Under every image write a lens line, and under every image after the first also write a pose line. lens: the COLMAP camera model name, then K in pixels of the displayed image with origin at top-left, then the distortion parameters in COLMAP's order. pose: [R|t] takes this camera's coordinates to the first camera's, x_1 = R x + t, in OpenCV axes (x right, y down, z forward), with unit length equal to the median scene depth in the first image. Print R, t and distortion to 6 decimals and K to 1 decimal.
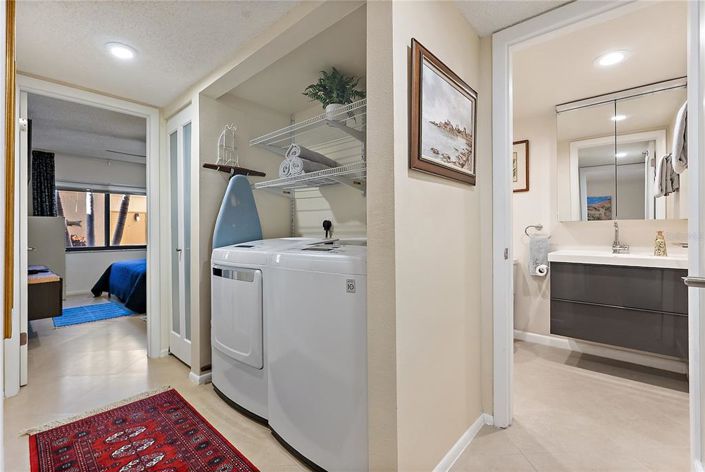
lens RADIAL K [[320.9, 0, 353.2], [0, 320.9, 233.6], [0, 0, 1]] dist [-0.000769, -0.000048]
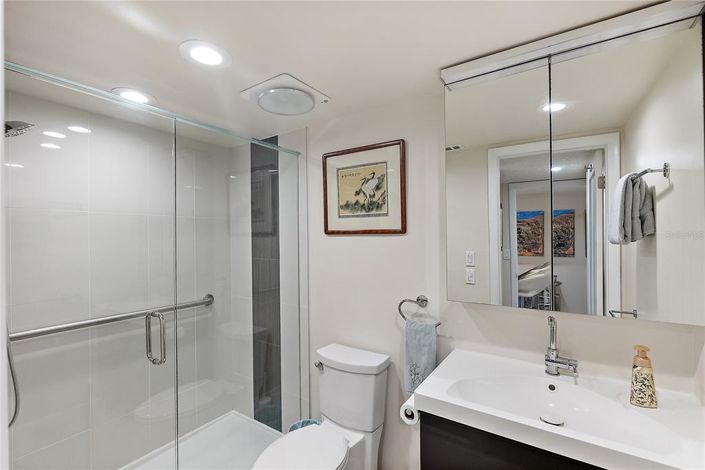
lens RADIAL K [[320.9, 0, 352.1], [0, 320.9, 236.4], [0, 0, 1]] dist [-0.000769, -0.000048]
pose [[0.991653, -0.004536, 0.128858, 0.384259], [0.005261, 0.999972, -0.005290, -0.124894], [-0.128830, 0.005924, 0.991649, 0.467481]]
